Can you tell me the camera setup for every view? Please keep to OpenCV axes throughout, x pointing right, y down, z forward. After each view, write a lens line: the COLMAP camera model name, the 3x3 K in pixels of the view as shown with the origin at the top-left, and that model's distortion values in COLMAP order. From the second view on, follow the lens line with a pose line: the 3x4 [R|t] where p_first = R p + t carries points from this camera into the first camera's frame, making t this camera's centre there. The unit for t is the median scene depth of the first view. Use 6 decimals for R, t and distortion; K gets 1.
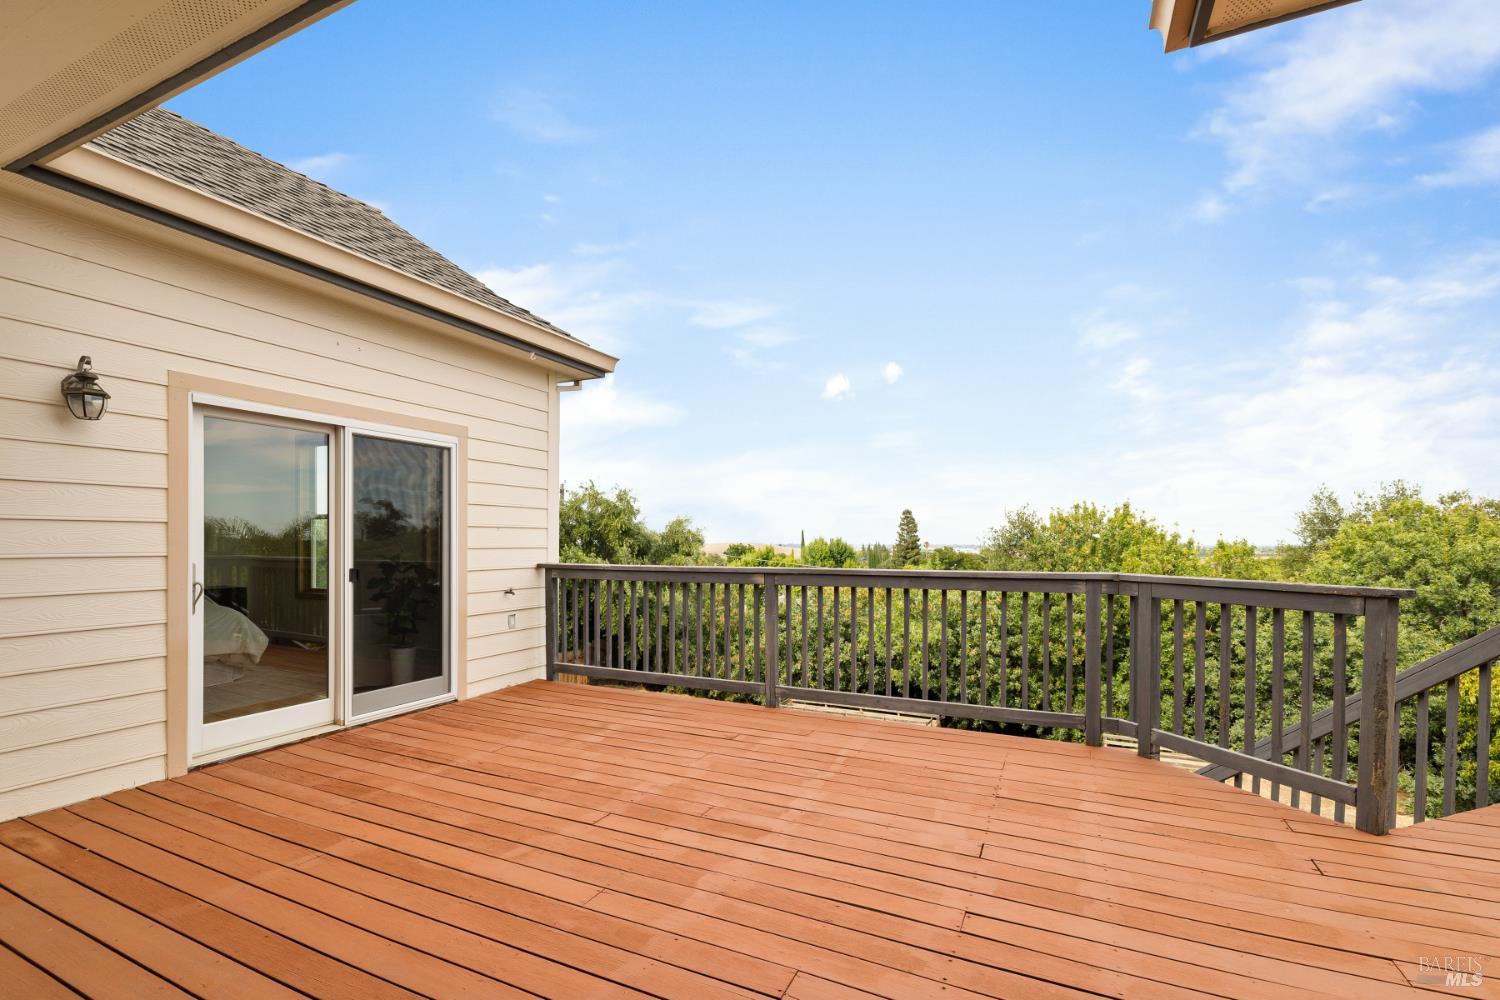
lens RADIAL K [[668.4, 0, 742.4], [0, 668.4, 527.9], [0, 0, 1]] dist [0.001653, 0.000172]
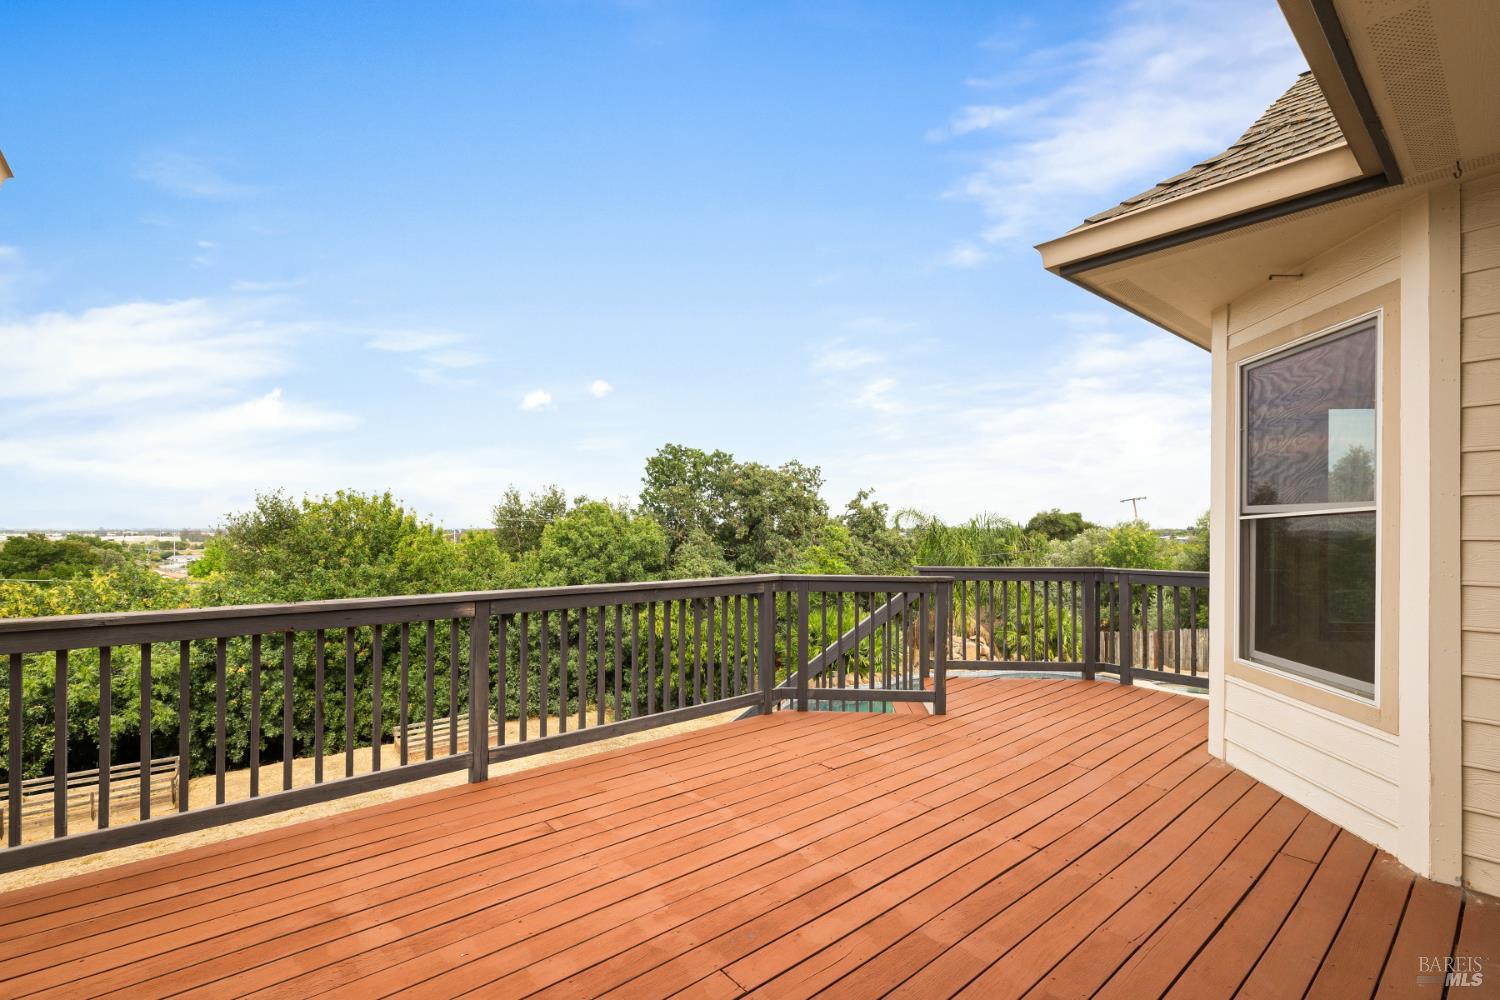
lens RADIAL K [[668.4, 0, 742.4], [0, 668.4, 527.9], [0, 0, 1]] dist [0.001653, 0.000172]
pose [[0.405165, 0.001789, 0.914242, -0.557795], [-0.024633, 0.999656, 0.008961, -0.027549], [-0.913912, -0.026152, 0.405070, 0.477948]]
